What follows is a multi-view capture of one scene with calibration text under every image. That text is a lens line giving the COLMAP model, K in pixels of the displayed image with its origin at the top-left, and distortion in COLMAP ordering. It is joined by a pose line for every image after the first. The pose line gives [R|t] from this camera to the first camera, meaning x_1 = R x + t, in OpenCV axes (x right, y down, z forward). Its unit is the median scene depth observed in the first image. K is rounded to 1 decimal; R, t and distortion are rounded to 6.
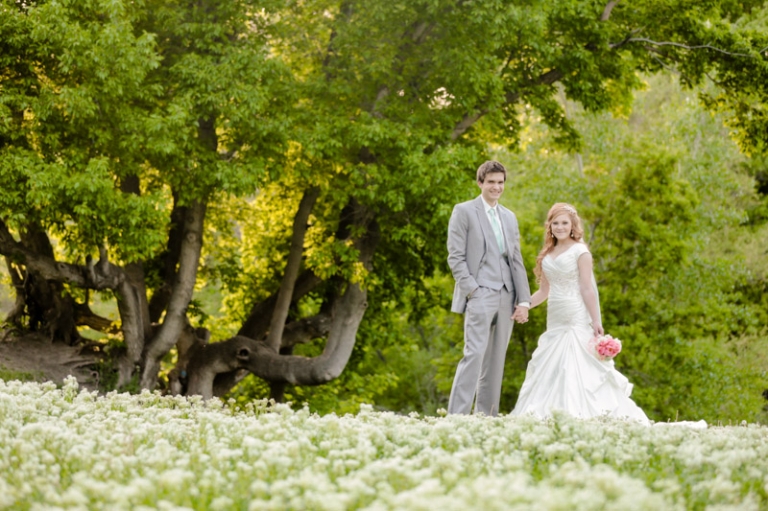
lens RADIAL K [[2160.8, 0, 384.0], [0, 2160.8, 255.5], [0, 0, 1]] dist [-0.098268, 0.347477]
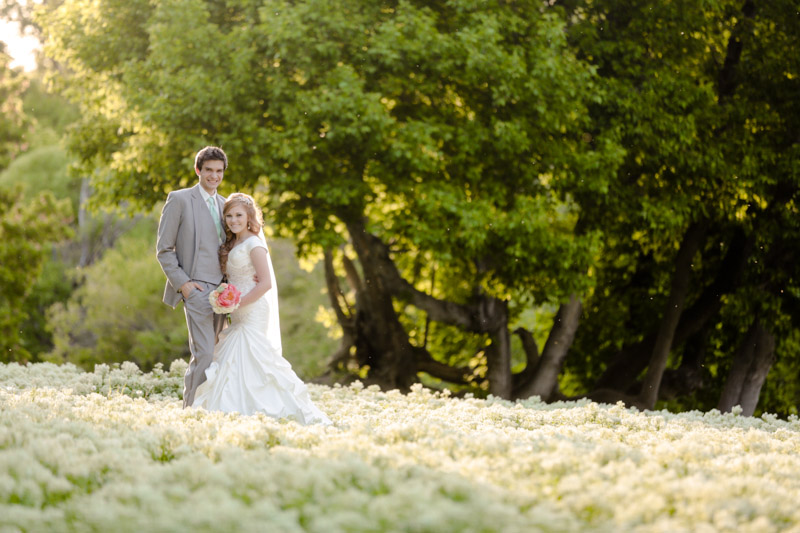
lens RADIAL K [[4461.0, 0, 409.7], [0, 4461.0, 262.9], [0, 0, 1]] dist [1.810115, 0.410113]
pose [[0.999433, 0.025270, 0.022273, -0.218558], [-0.025416, 0.999657, 0.006288, -0.025939], [-0.022106, -0.006850, 0.999732, -0.910776]]
